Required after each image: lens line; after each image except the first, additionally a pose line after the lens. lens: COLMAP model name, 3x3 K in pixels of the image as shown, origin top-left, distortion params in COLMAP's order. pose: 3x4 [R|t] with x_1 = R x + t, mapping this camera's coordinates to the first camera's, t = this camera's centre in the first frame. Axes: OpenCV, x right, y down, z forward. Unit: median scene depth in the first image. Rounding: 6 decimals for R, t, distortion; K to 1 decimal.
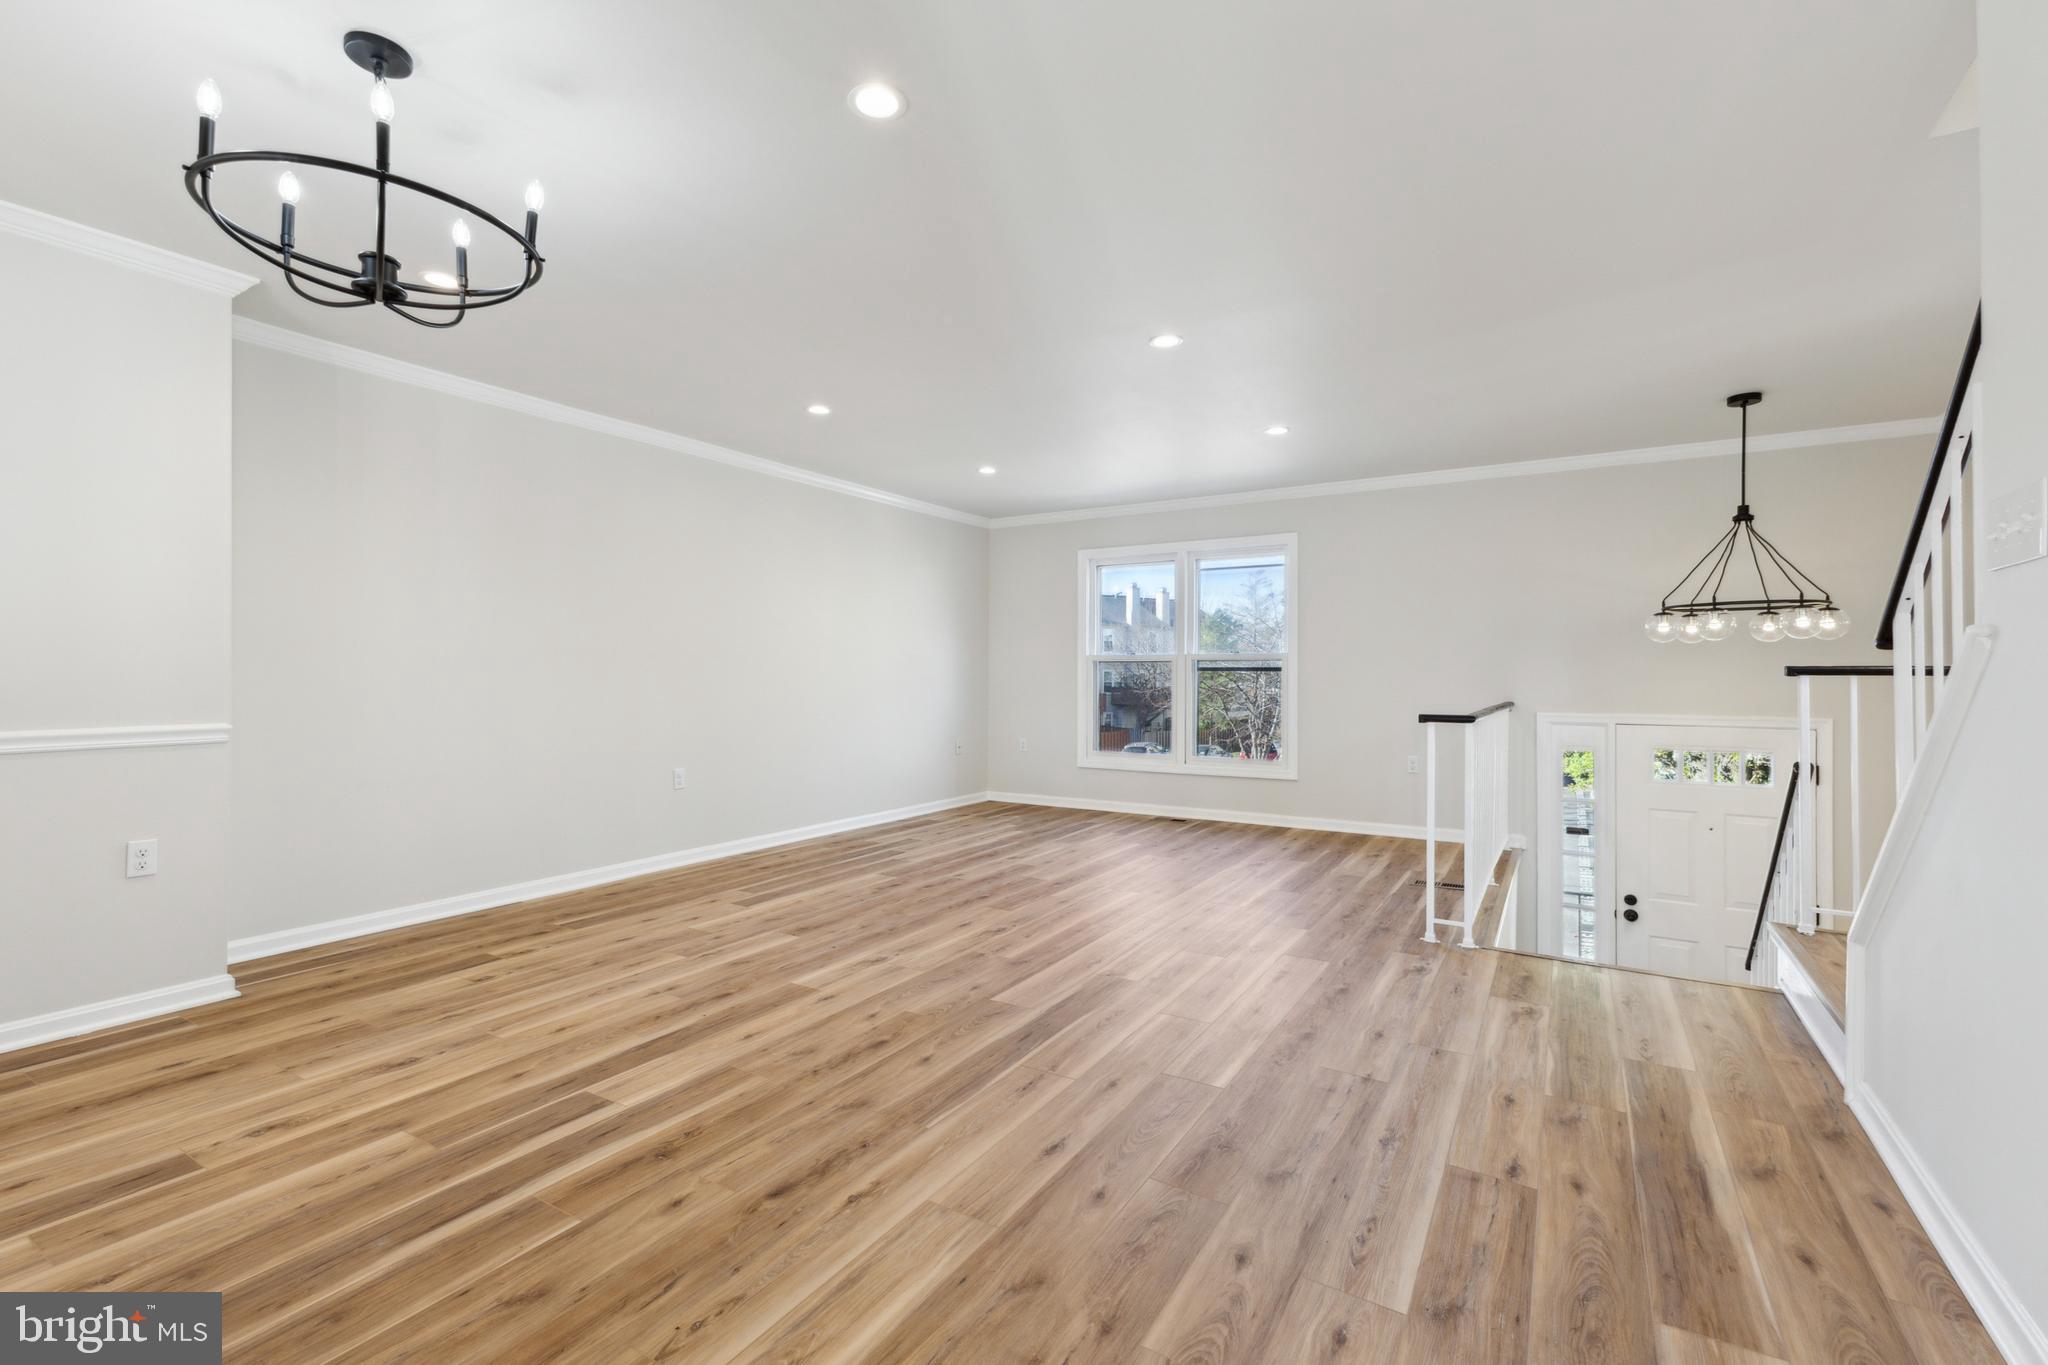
lens RADIAL K [[889.7, 0, 1020.5], [0, 889.7, 682.1], [0, 0, 1]] dist [0.015477, -0.005147]
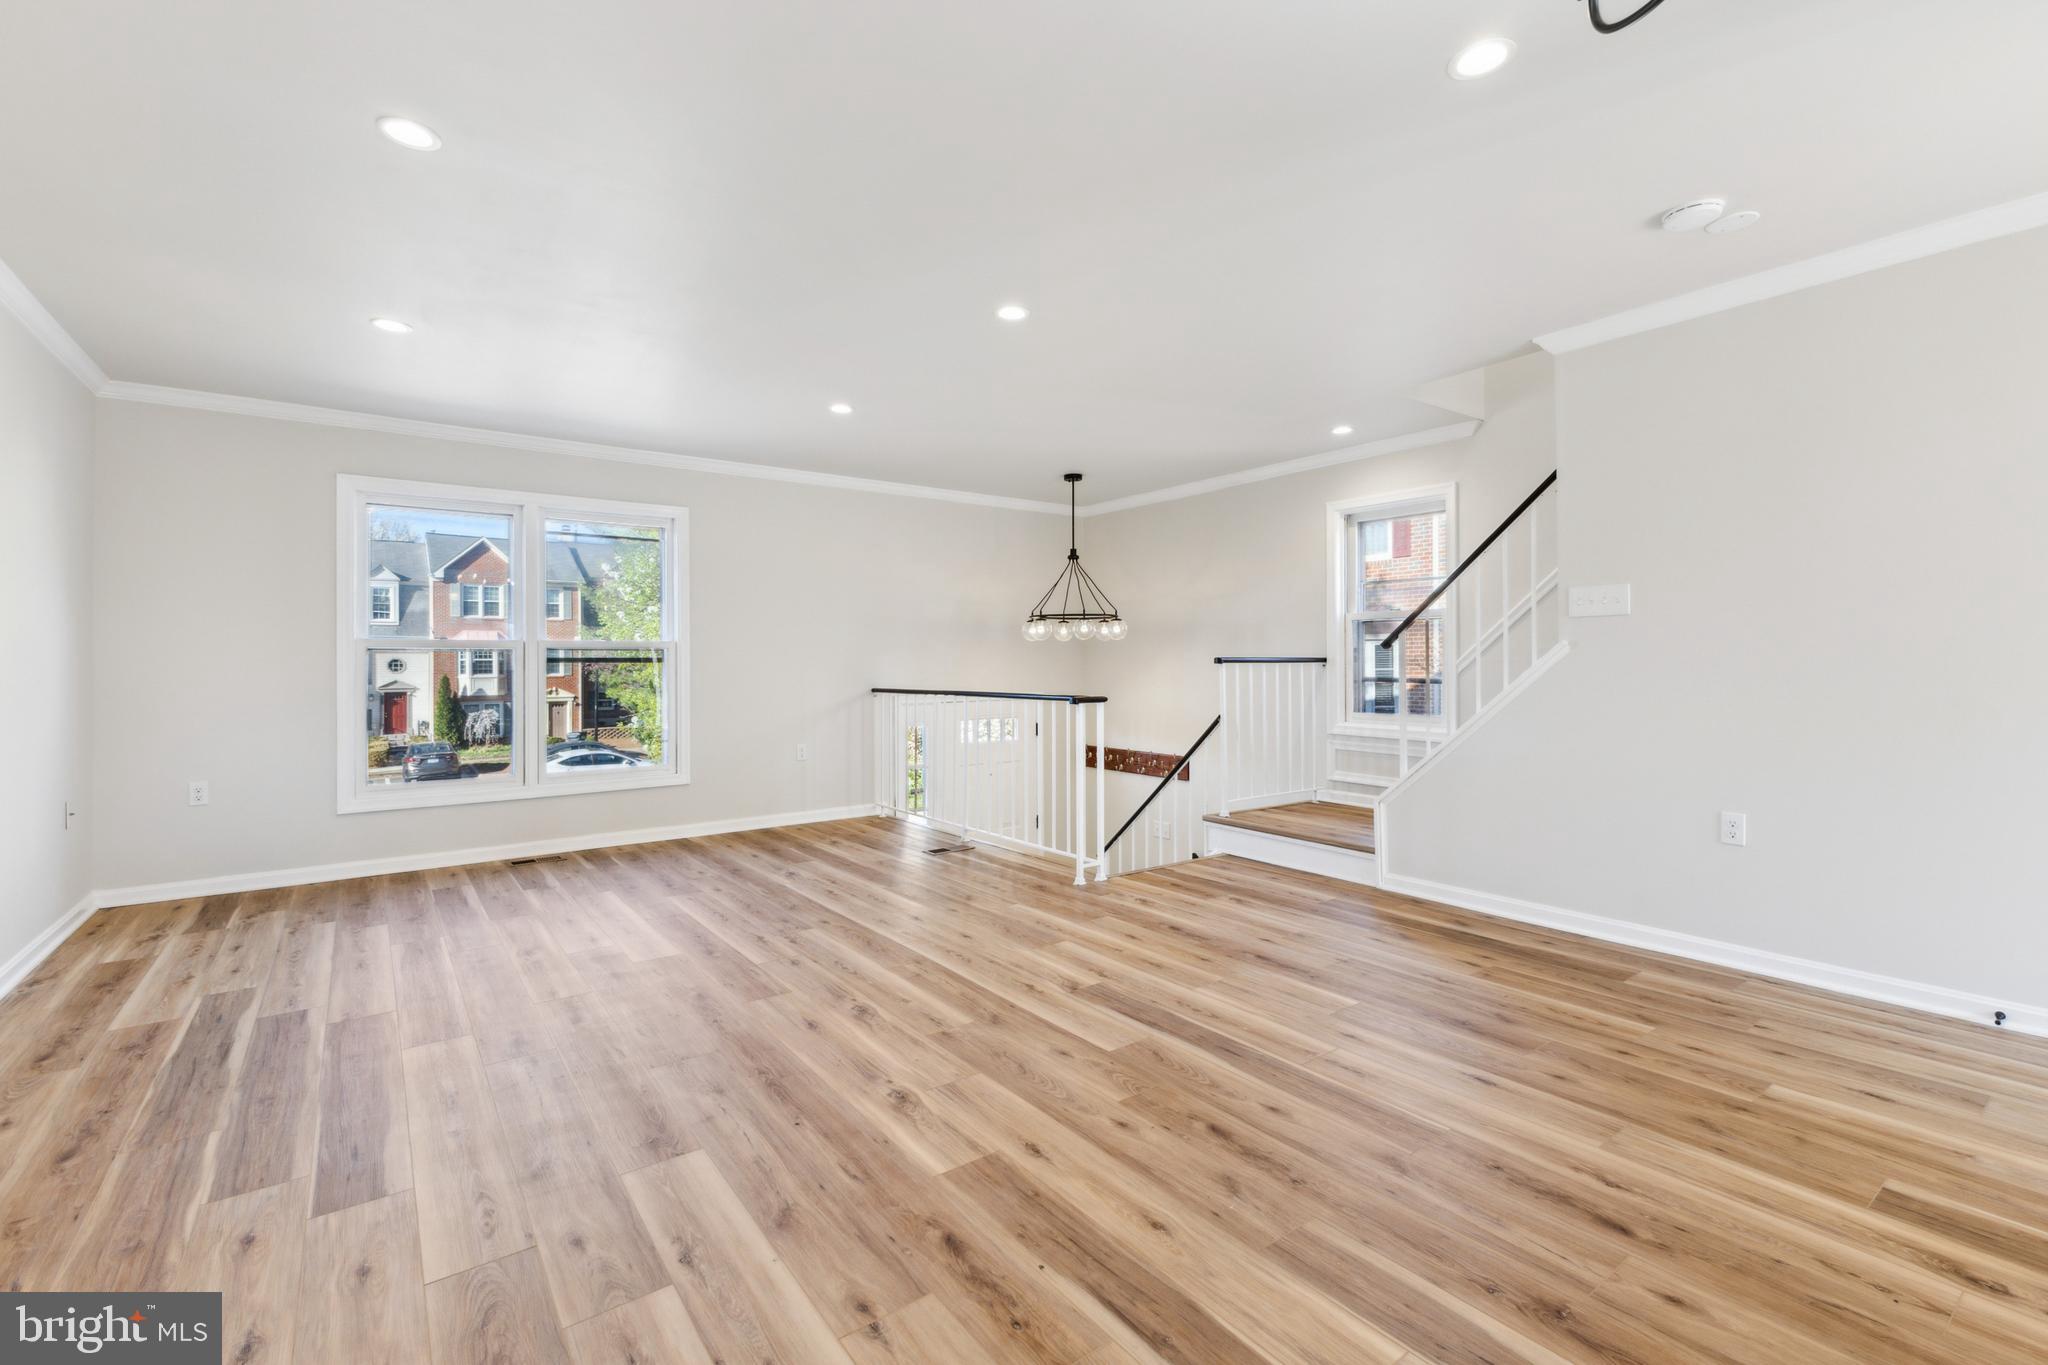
lens RADIAL K [[889.7, 0, 1022.4], [0, 889.7, 668.2], [0, 0, 1]] dist [0.015477, -0.005147]
pose [[0.378812, -0.008188, 0.925437, -0.818607], [0.015910, 0.999871, 0.002335, -0.007411], [-0.925337, 0.013839, 0.378893, 0.734580]]
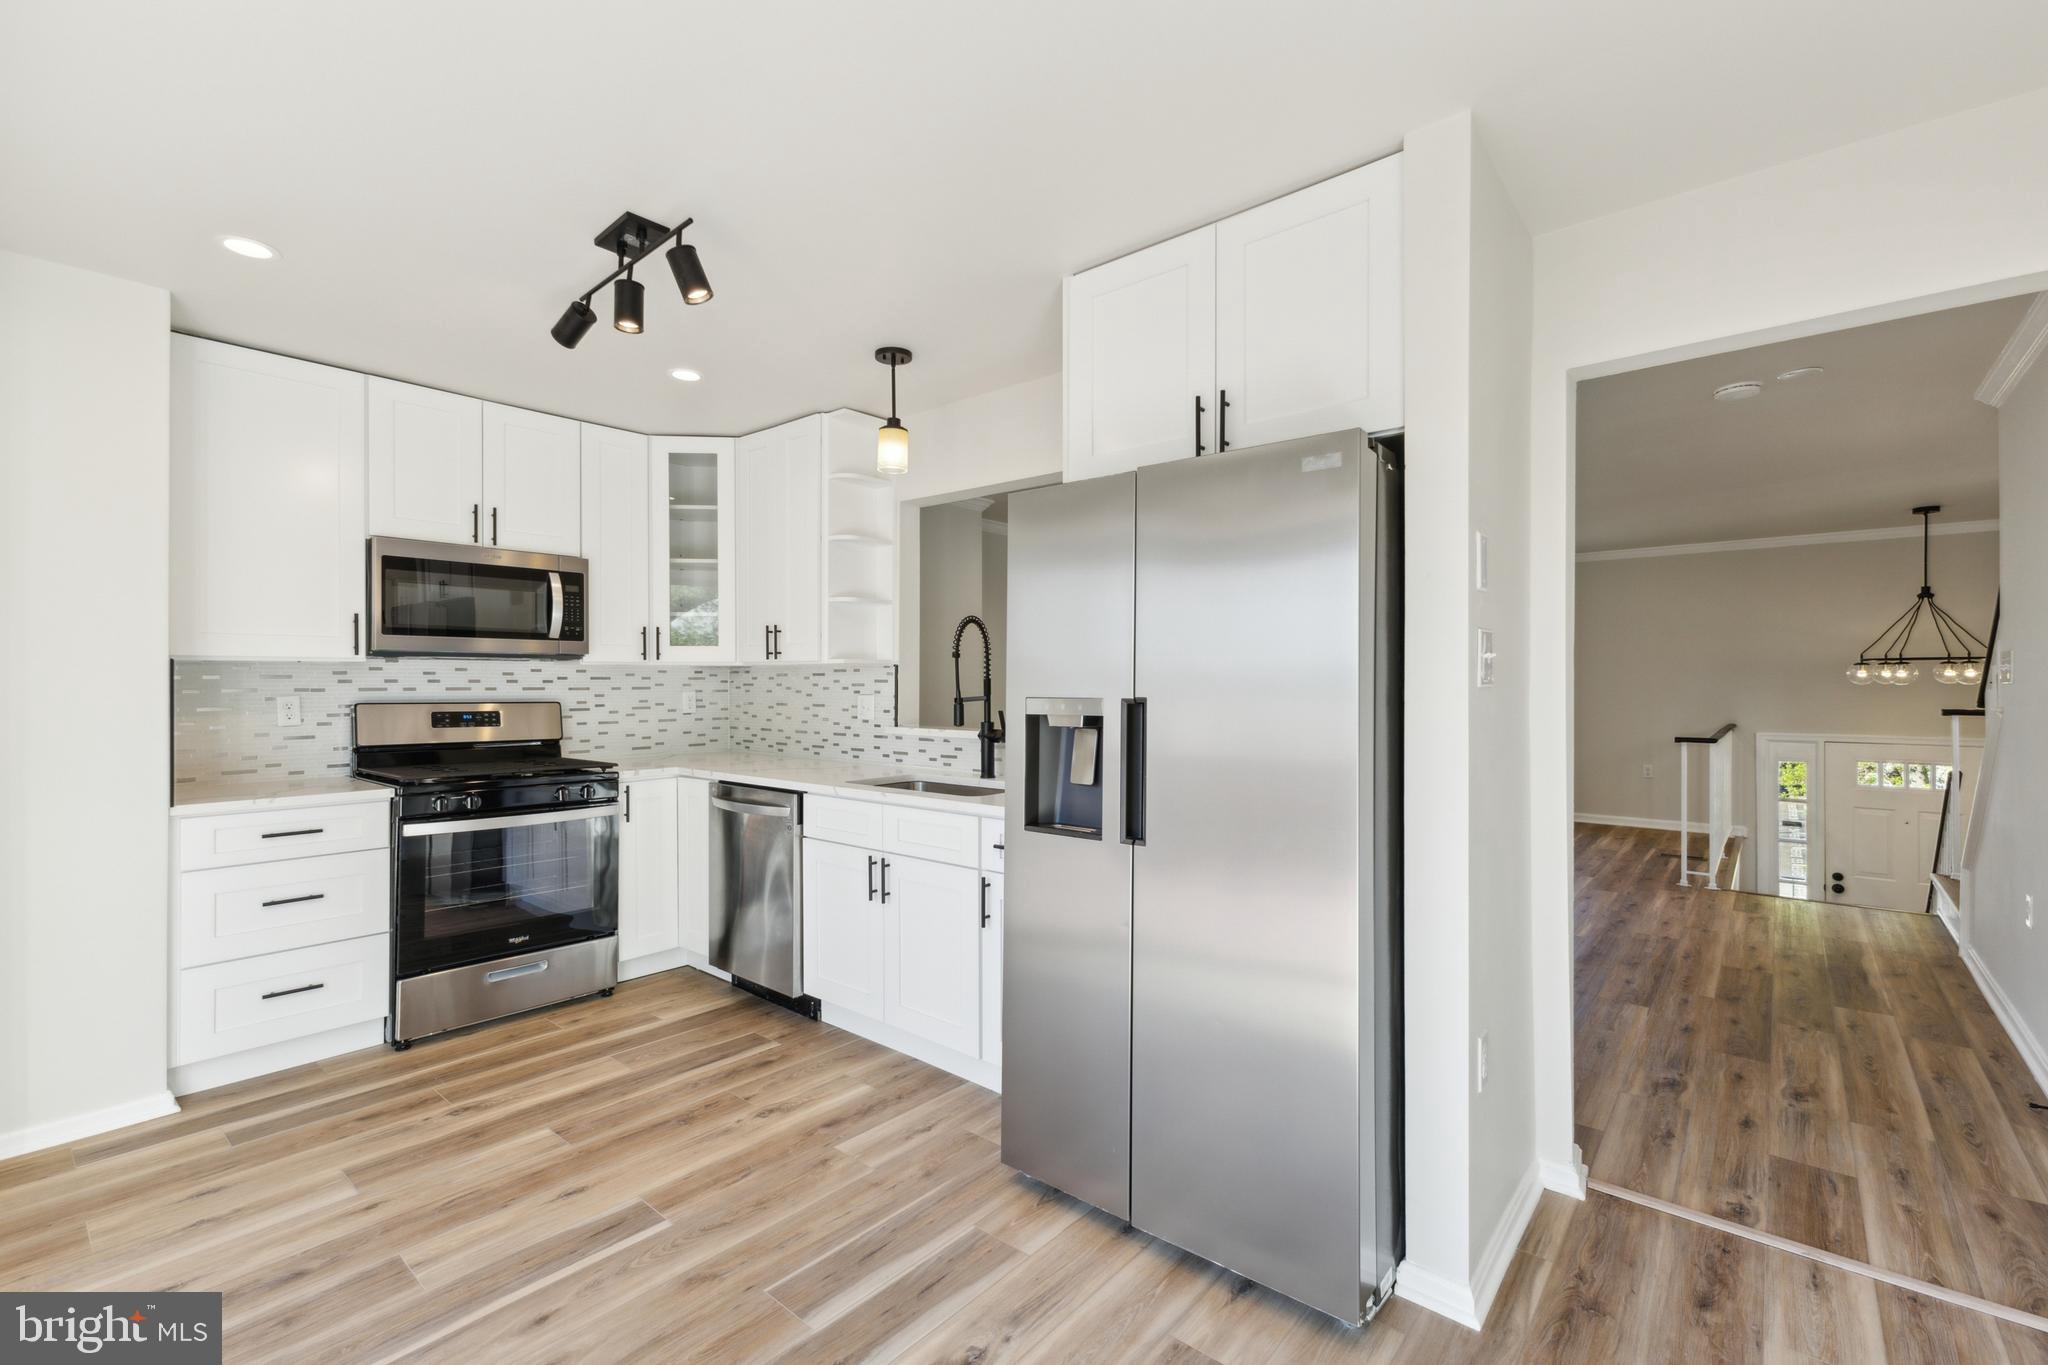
lens RADIAL K [[889.7, 0, 1013.2], [0, 889.7, 681.3], [0, 0, 1]] dist [0.015477, -0.005147]
pose [[0.988004, -0.000876, -0.154428, -0.520039], [0.000136, 0.999988, -0.004803, -0.061904], [0.154431, 0.004725, 0.987992, -0.822764]]
